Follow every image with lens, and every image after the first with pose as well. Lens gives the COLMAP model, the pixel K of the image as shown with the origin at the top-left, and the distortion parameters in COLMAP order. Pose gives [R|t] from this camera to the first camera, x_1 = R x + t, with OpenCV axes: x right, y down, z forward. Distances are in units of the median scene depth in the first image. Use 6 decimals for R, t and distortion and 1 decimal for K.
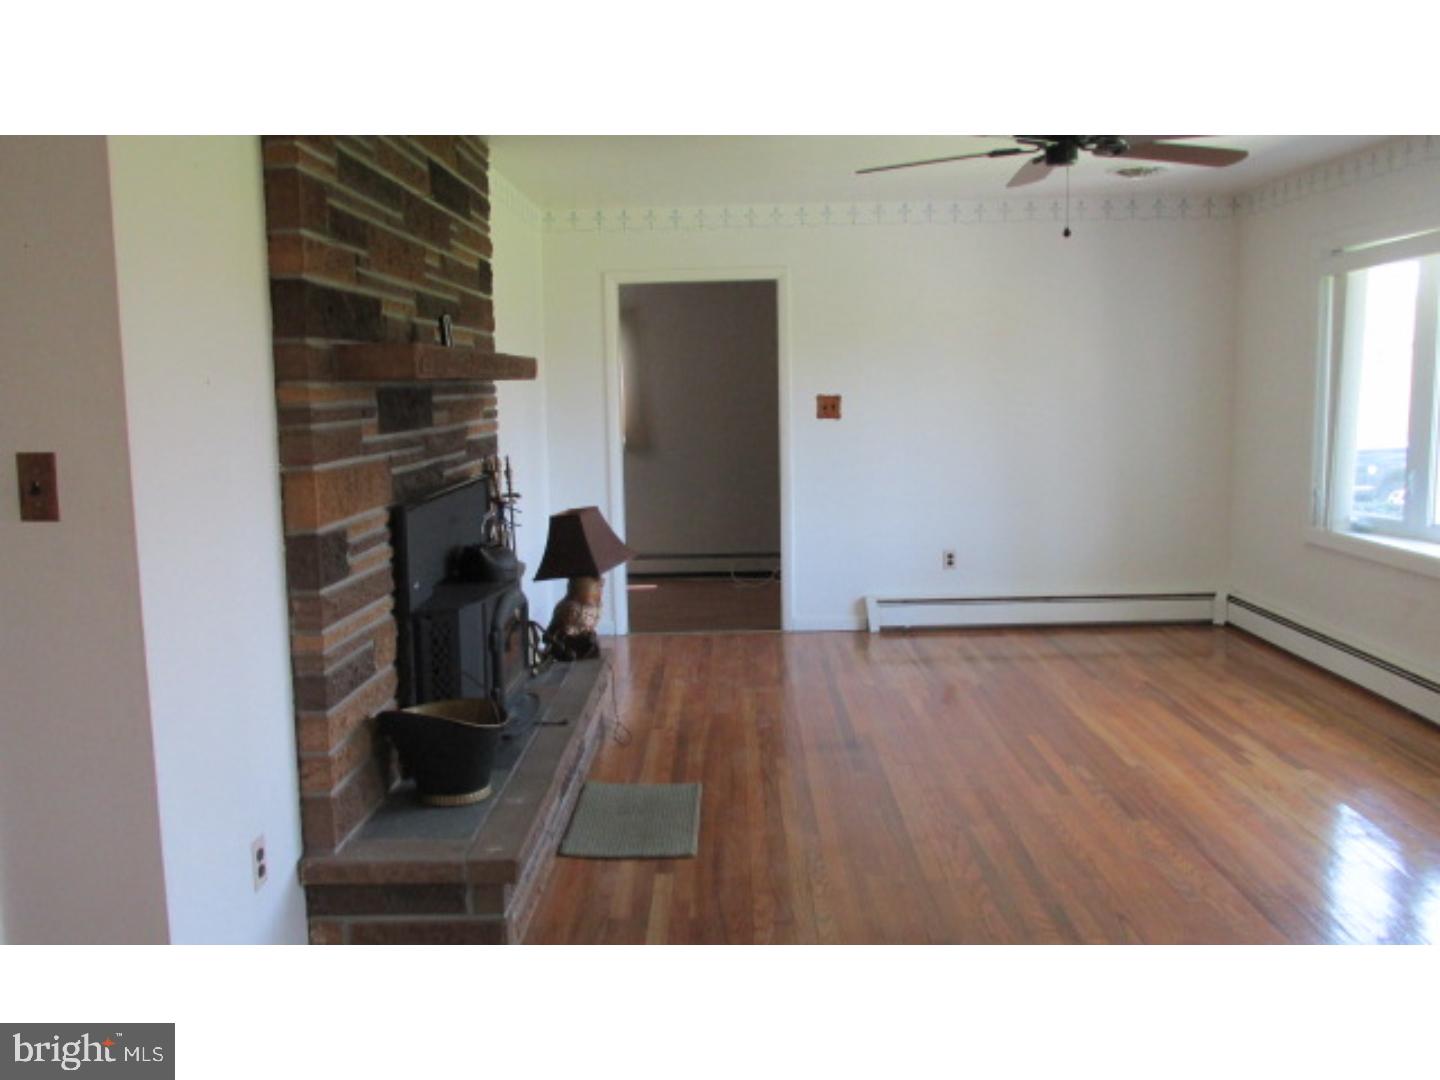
lens RADIAL K [[1199.0, 0, 713.1], [0, 1199.0, 537.6], [0, 0, 1]] dist [-0.023712, 0.006895]
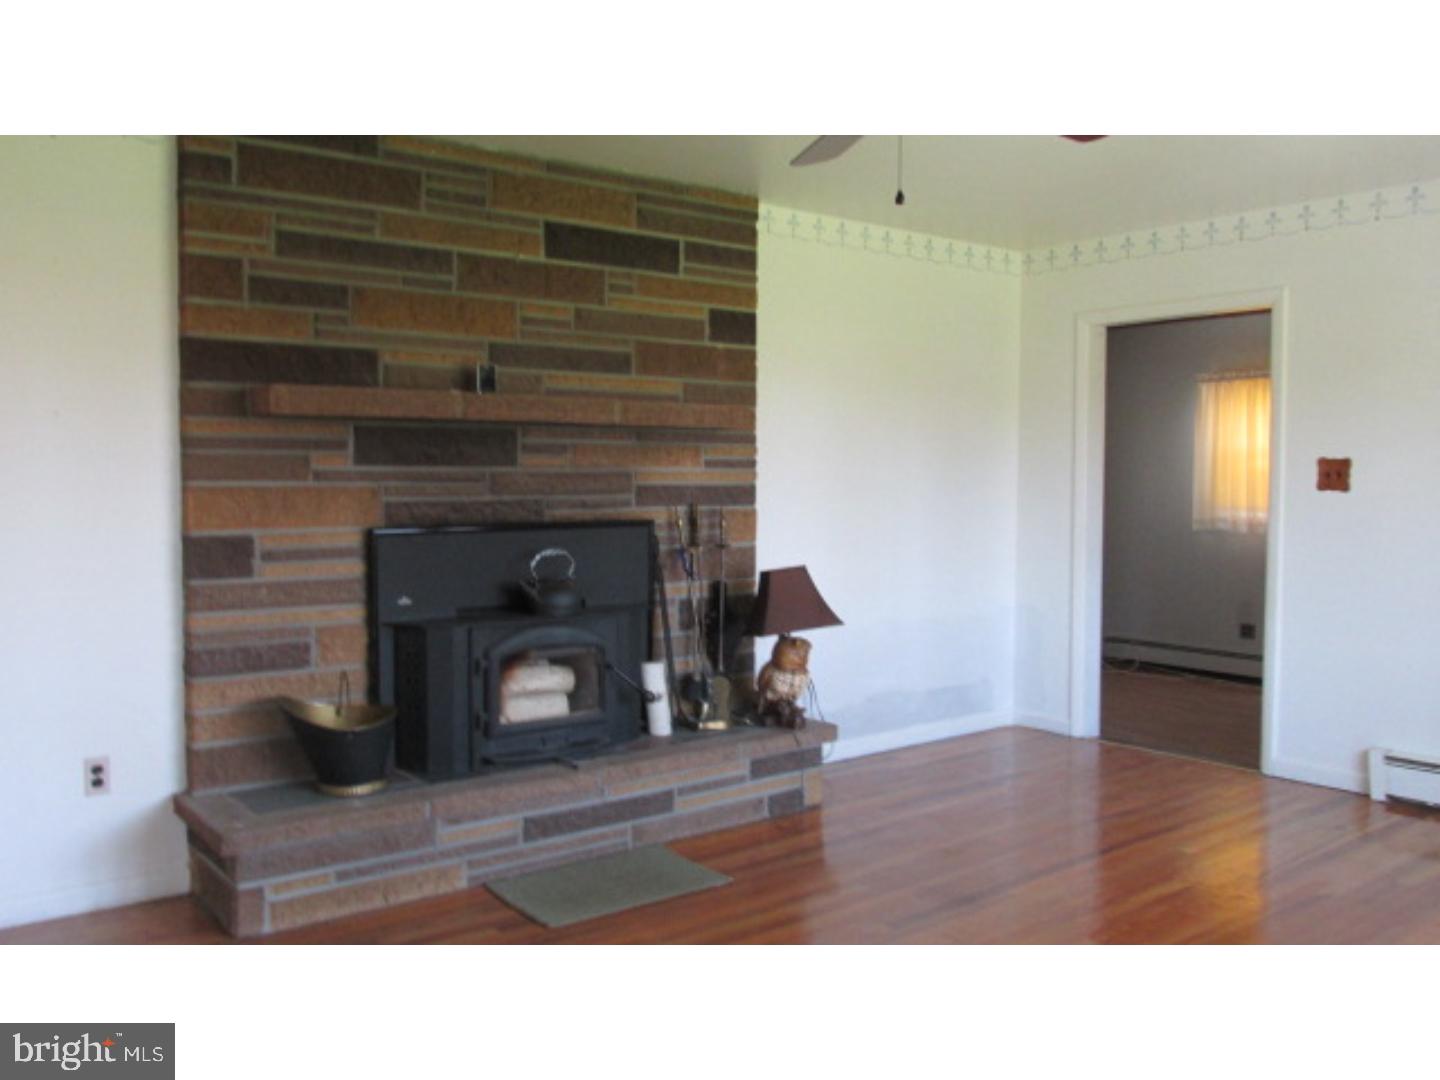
lens RADIAL K [[1199.0, 0, 713.1], [0, 1199.0, 537.6], [0, 0, 1]] dist [-0.023712, 0.006895]
pose [[0.630650, 0.060050, -0.773740, 0.570351], [-0.113165, 0.993461, -0.015134, -0.024802], [0.767772, 0.097105, 0.633322, 0.358484]]
